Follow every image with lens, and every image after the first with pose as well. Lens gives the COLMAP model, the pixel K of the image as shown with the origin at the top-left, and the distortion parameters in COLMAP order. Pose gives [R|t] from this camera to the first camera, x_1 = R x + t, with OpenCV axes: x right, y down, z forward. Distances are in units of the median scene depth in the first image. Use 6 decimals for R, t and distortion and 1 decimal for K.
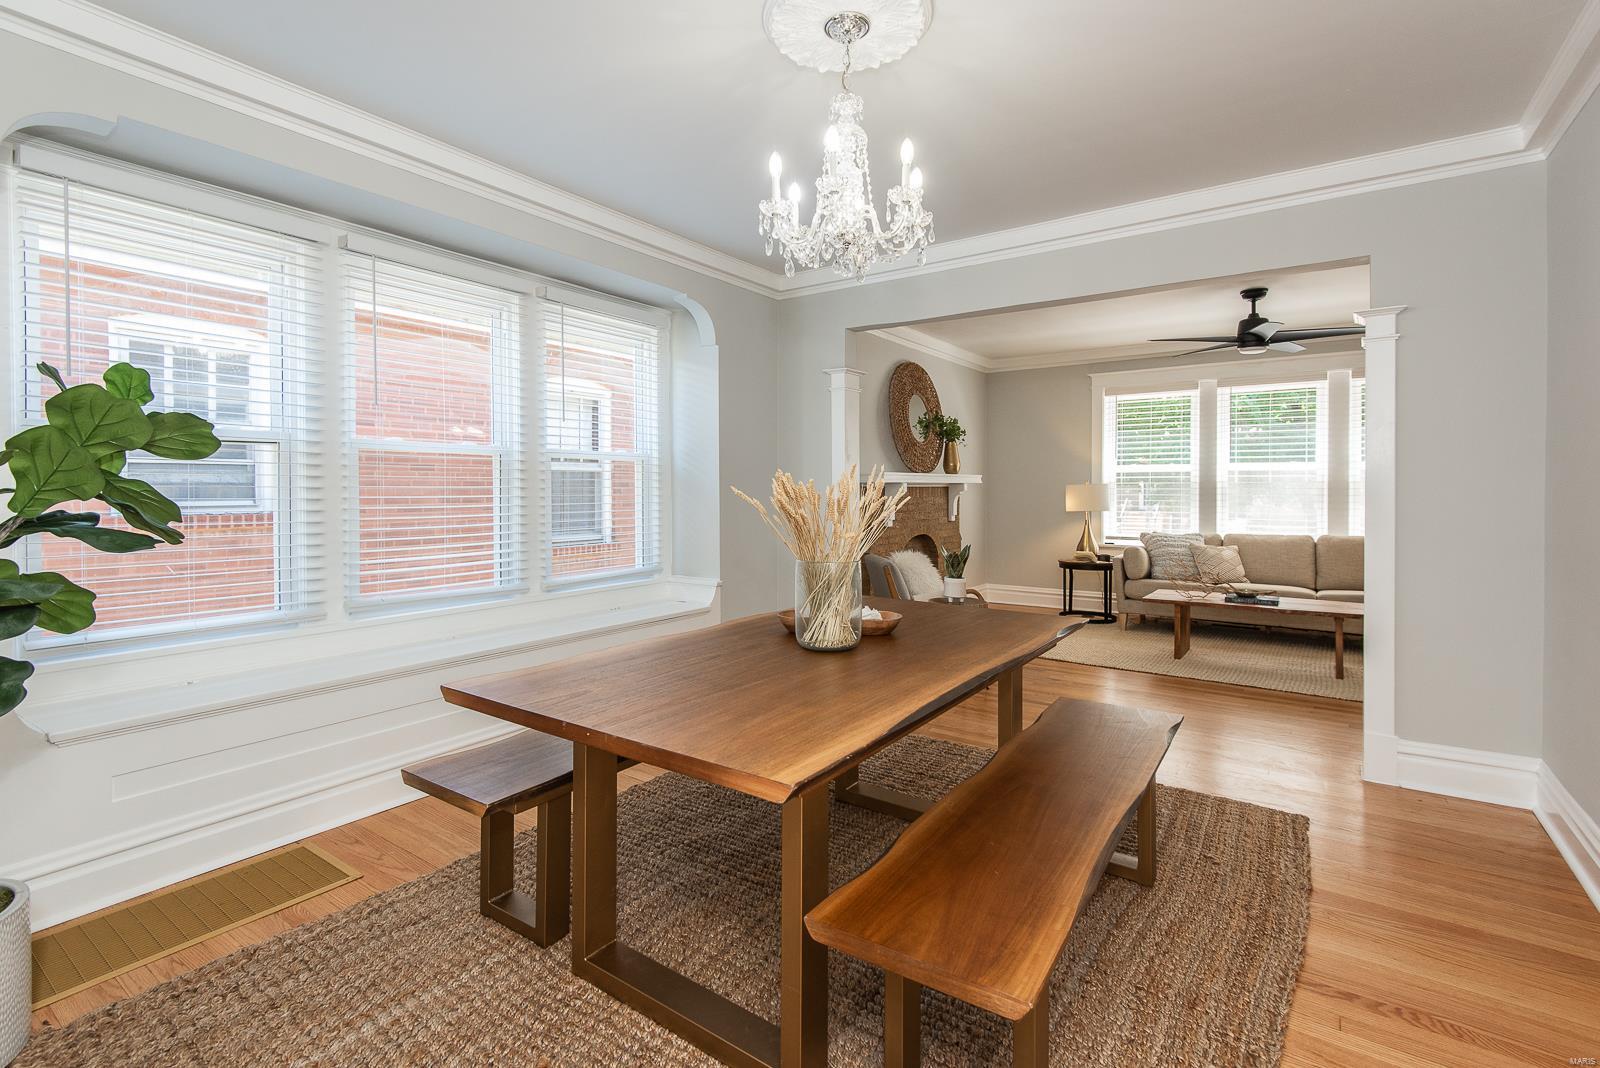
lens RADIAL K [[752.1, 0, 770.2], [0, 752.1, 494.8], [0, 0, 1]] dist [0.014270, -0.003129]
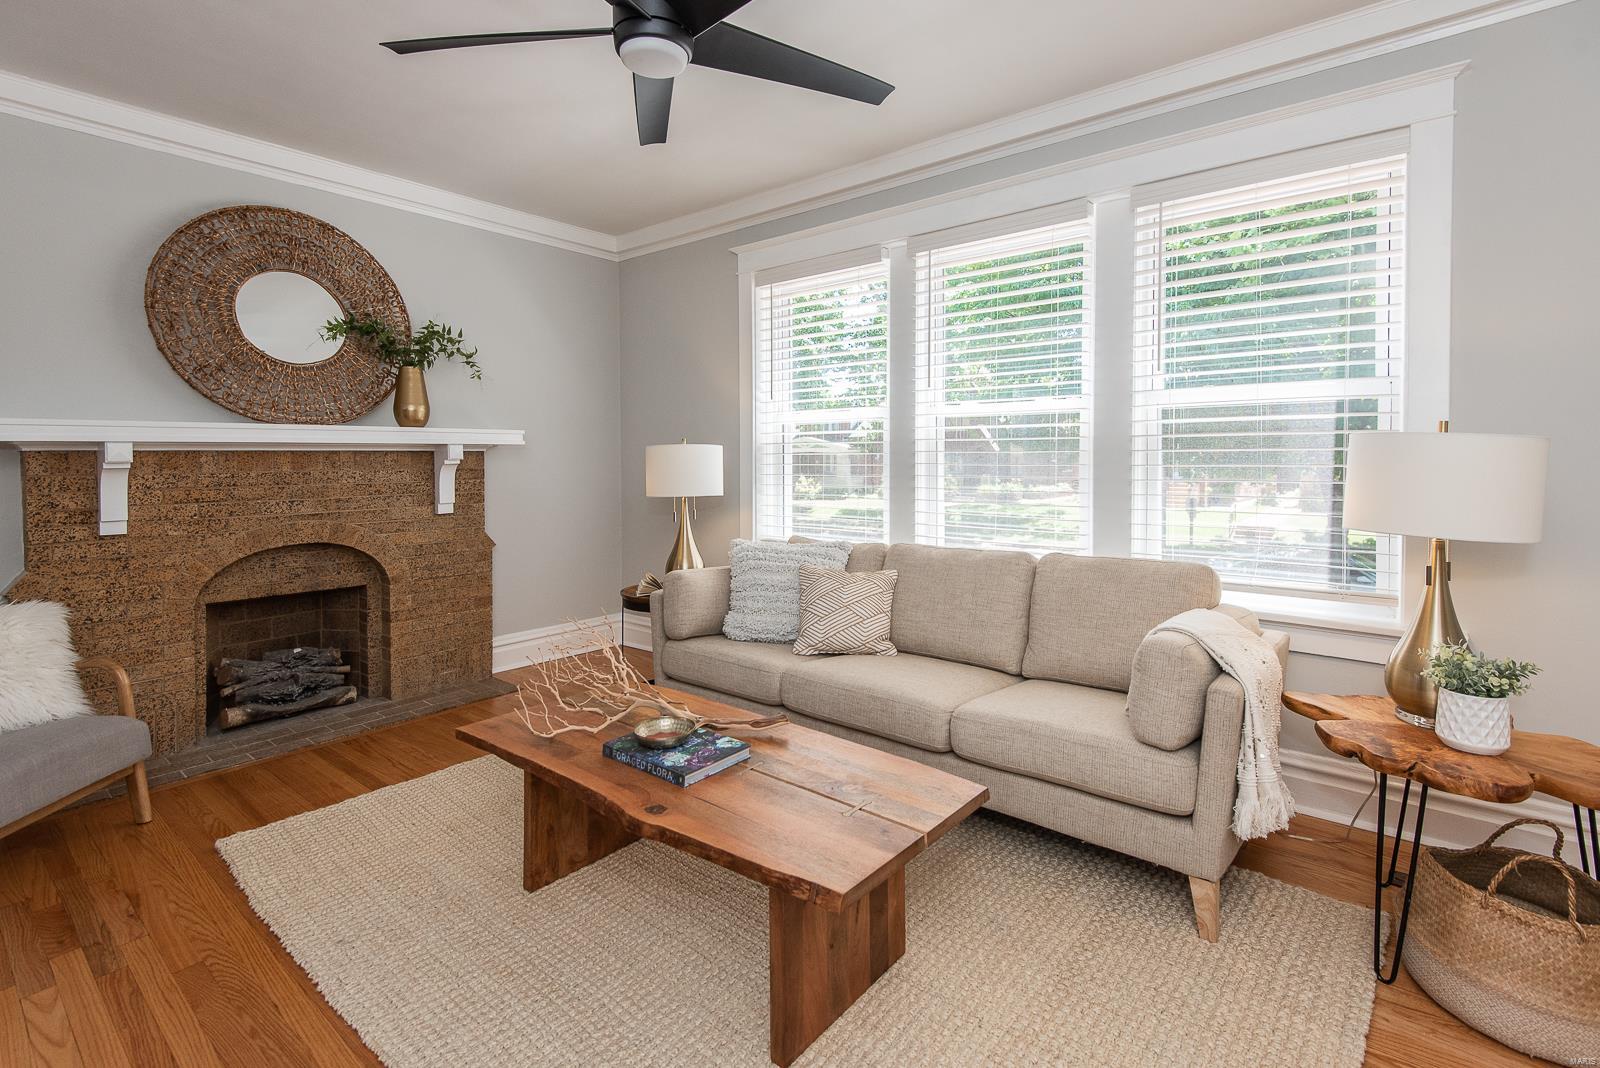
lens RADIAL K [[752.1, 0, 774.1], [0, 752.1, 476.4], [0, 0, 1]] dist [0.014270, -0.003129]
pose [[0.997927, -0.002041, -0.064319, 0.663220], [0.003406, 0.999771, 0.021117, -0.003594], [0.064261, -0.021292, 0.997706, 0.602523]]
